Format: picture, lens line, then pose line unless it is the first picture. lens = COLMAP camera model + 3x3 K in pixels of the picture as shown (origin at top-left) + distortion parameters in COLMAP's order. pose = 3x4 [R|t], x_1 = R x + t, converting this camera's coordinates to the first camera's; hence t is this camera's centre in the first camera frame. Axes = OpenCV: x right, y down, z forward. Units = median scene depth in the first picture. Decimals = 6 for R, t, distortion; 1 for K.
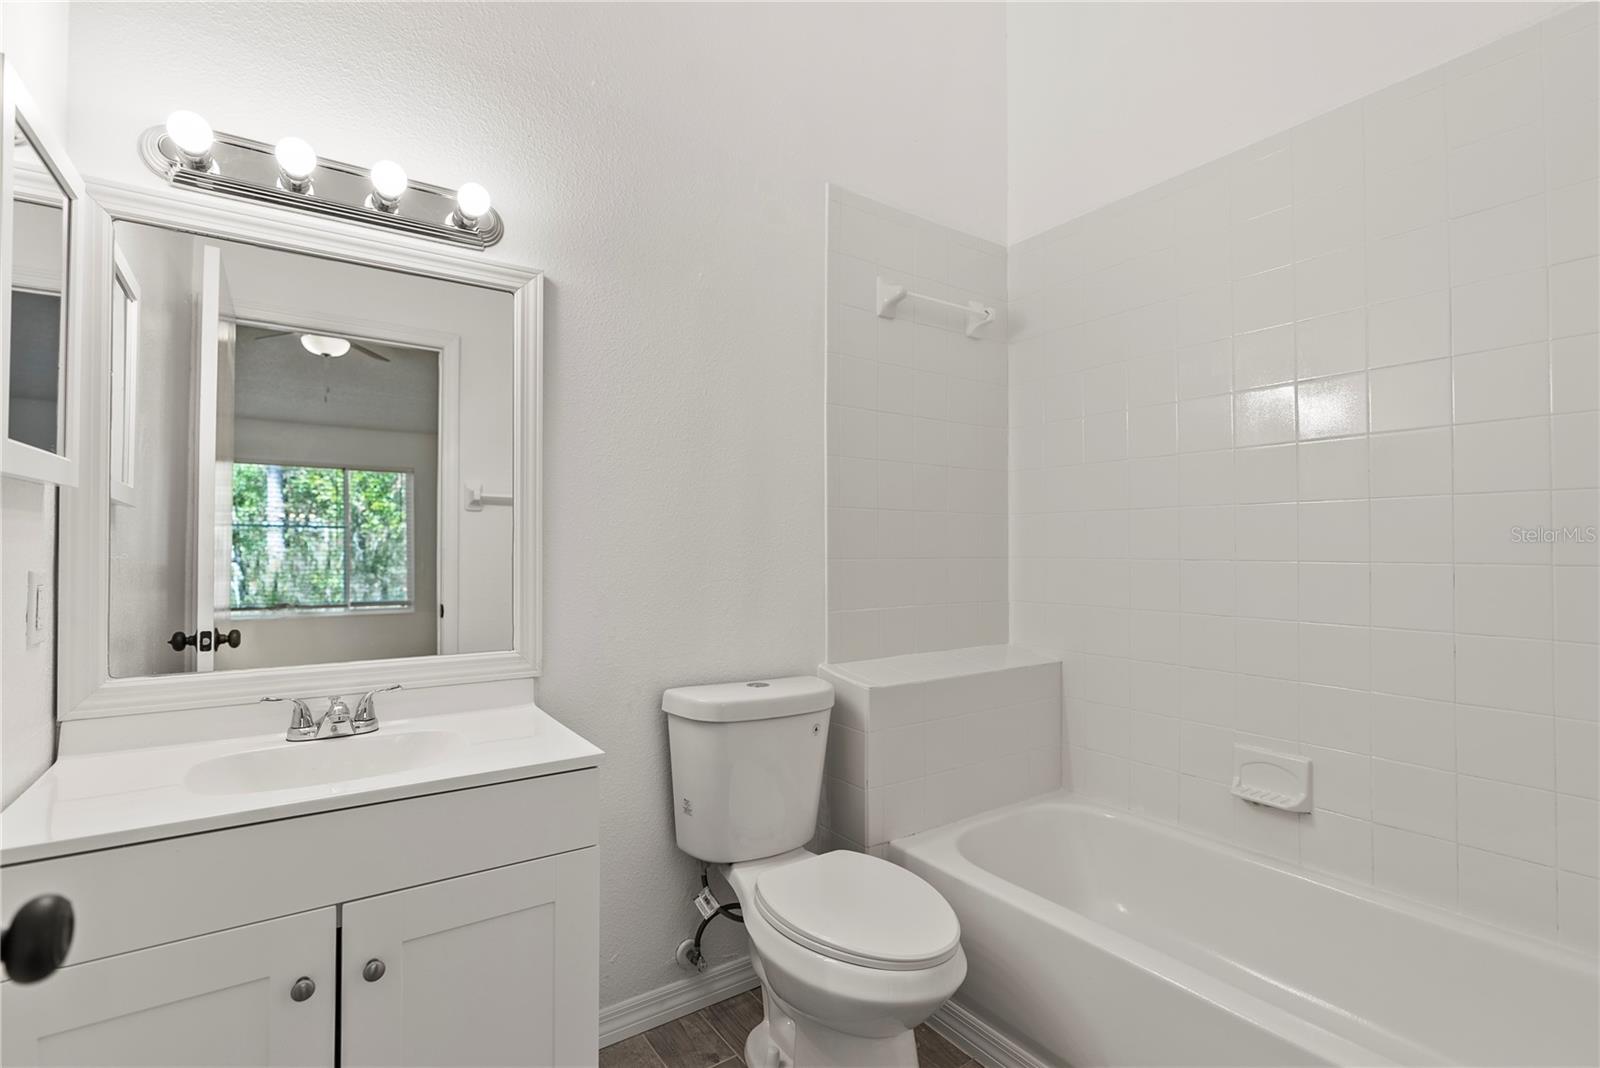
lens RADIAL K [[722.2, 0, 798.6], [0, 722.2, 528.2], [0, 0, 1]] dist [-0.017830, 0.000843]
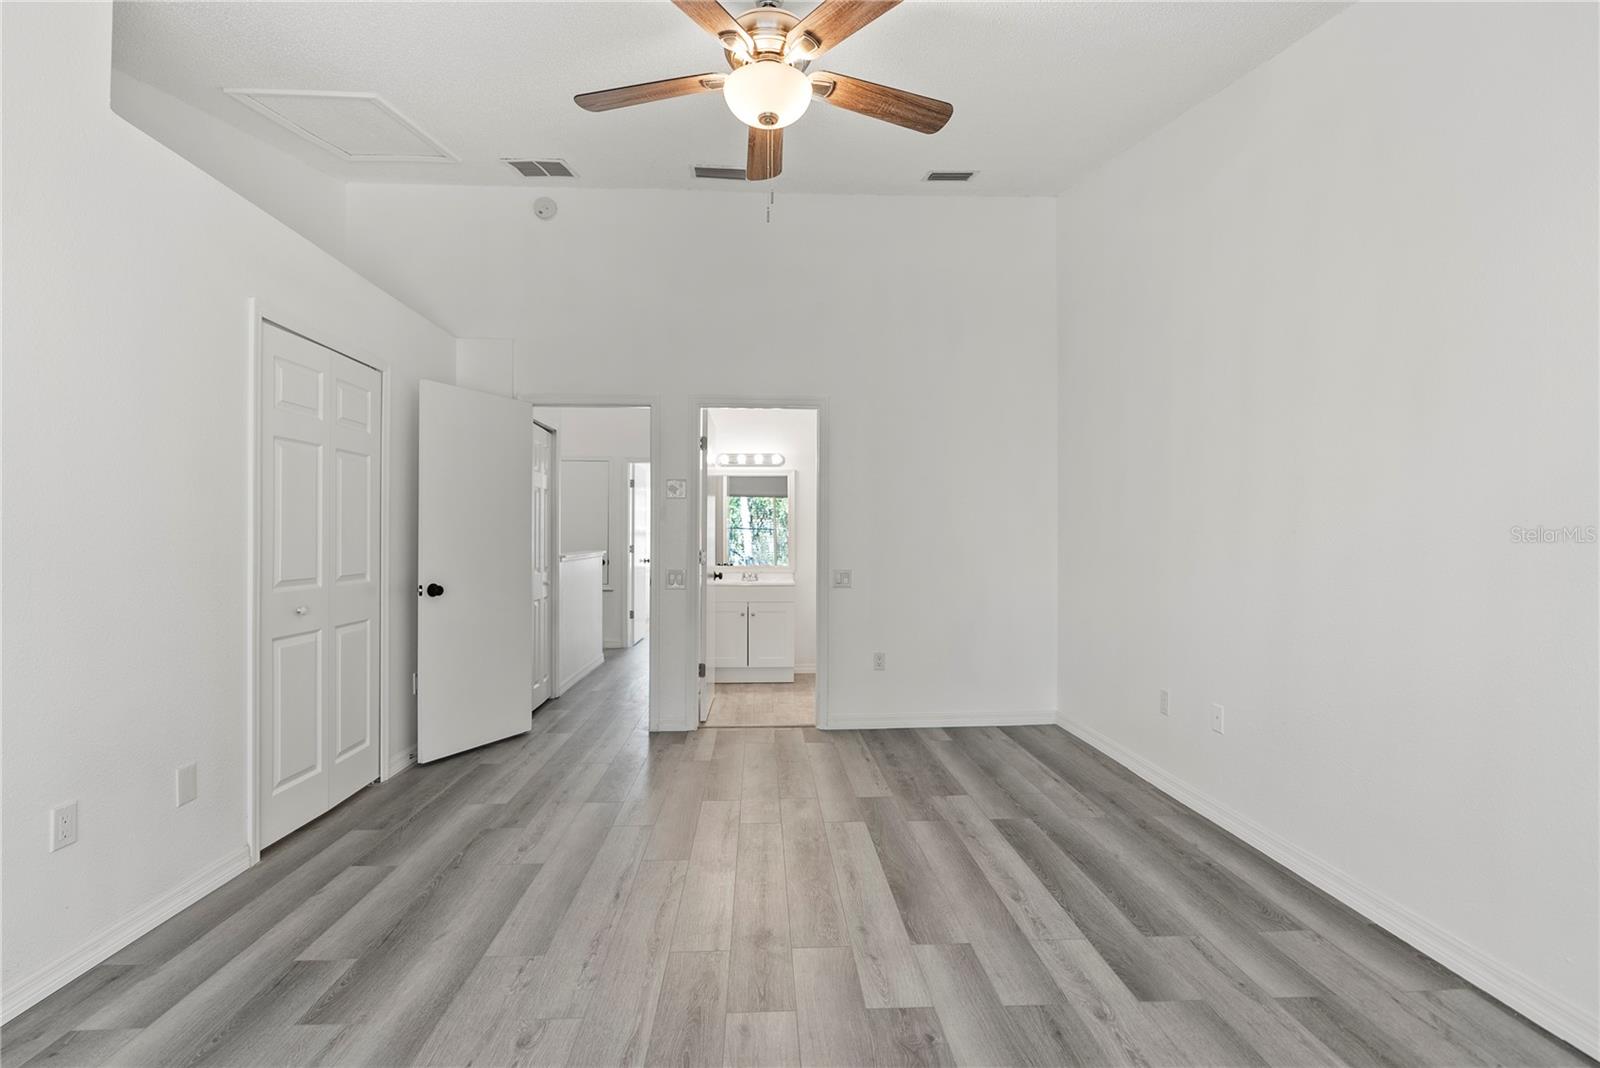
lens RADIAL K [[722.2, 0, 796.3], [0, 722.2, 528.8], [0, 0, 1]] dist [-0.017830, 0.000843]
pose [[0.845800, -0.006436, -0.533461, 1.774536], [0.009442, 0.999951, 0.002906, -0.046821], [0.533417, -0.007495, 0.845820, -2.356907]]
